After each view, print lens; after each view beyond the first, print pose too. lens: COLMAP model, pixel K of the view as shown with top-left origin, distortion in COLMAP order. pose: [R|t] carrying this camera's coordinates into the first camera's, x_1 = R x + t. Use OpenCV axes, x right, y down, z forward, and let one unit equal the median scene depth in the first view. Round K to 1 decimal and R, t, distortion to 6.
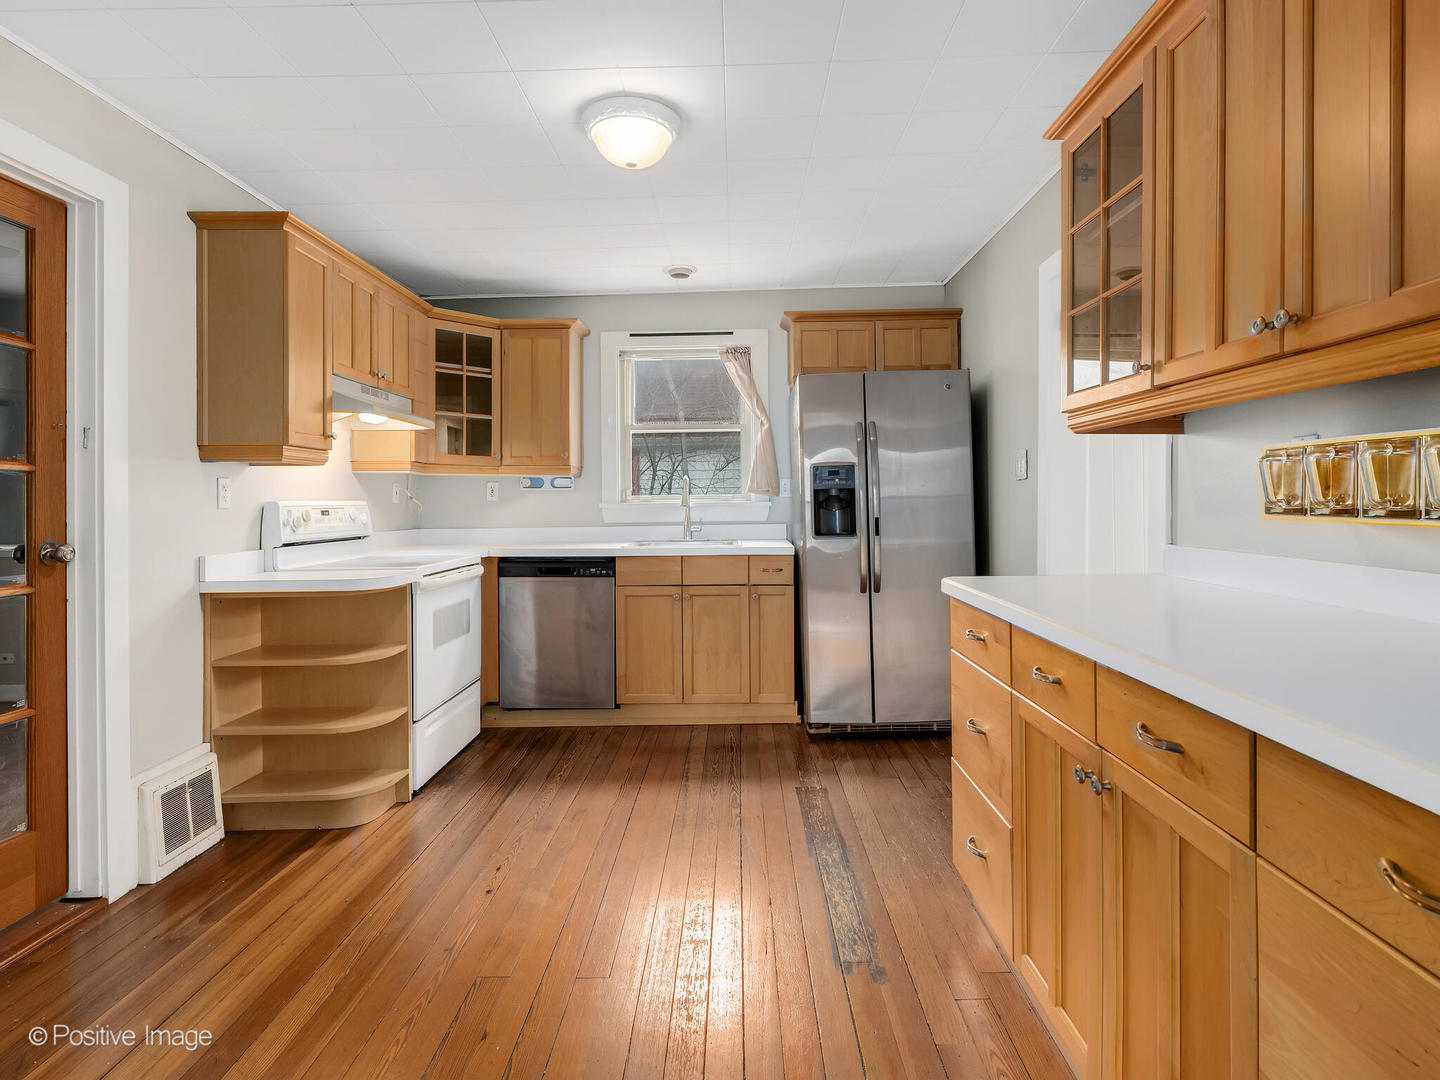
lens RADIAL K [[734.9, 0, 722.7], [0, 734.9, 501.9], [0, 0, 1]] dist [-0.000633, -0.000027]
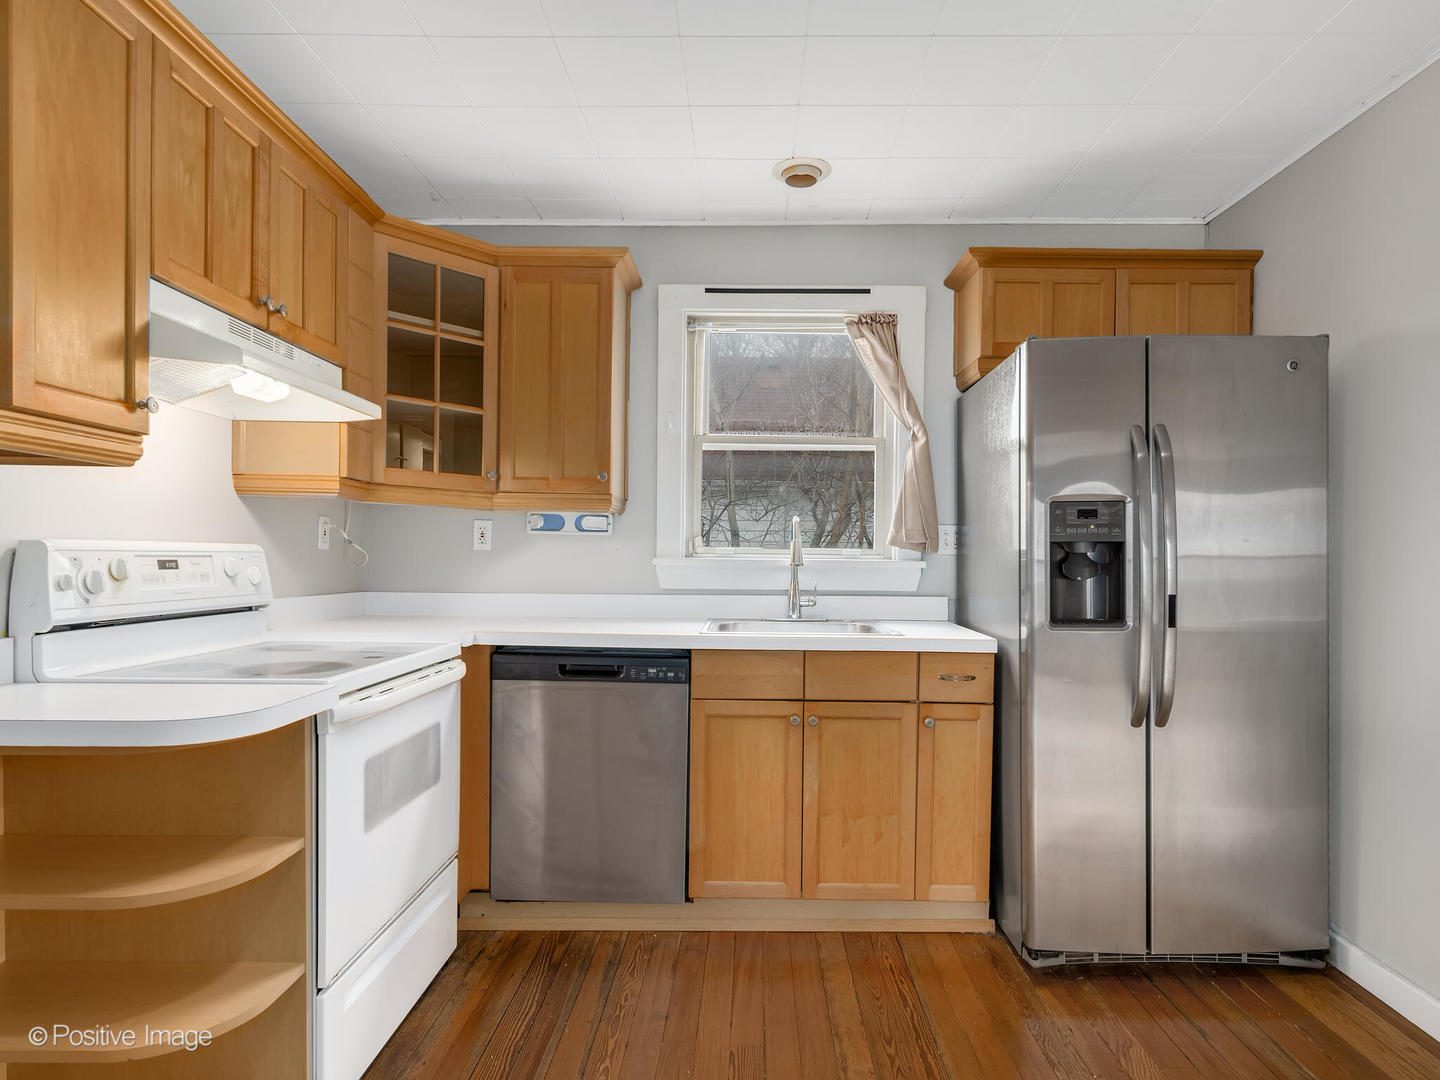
lens RADIAL K [[799.9, 0, 741.8], [0, 799.9, 583.8], [0, 0, 1]] dist [-0.000699, -0.000506]
pose [[0.999675, 0.022292, 0.012347, -0.115006], [-0.022671, 0.999248, 0.031461, 0.001089], [-0.011636, -0.031731, 0.999429, 0.362762]]
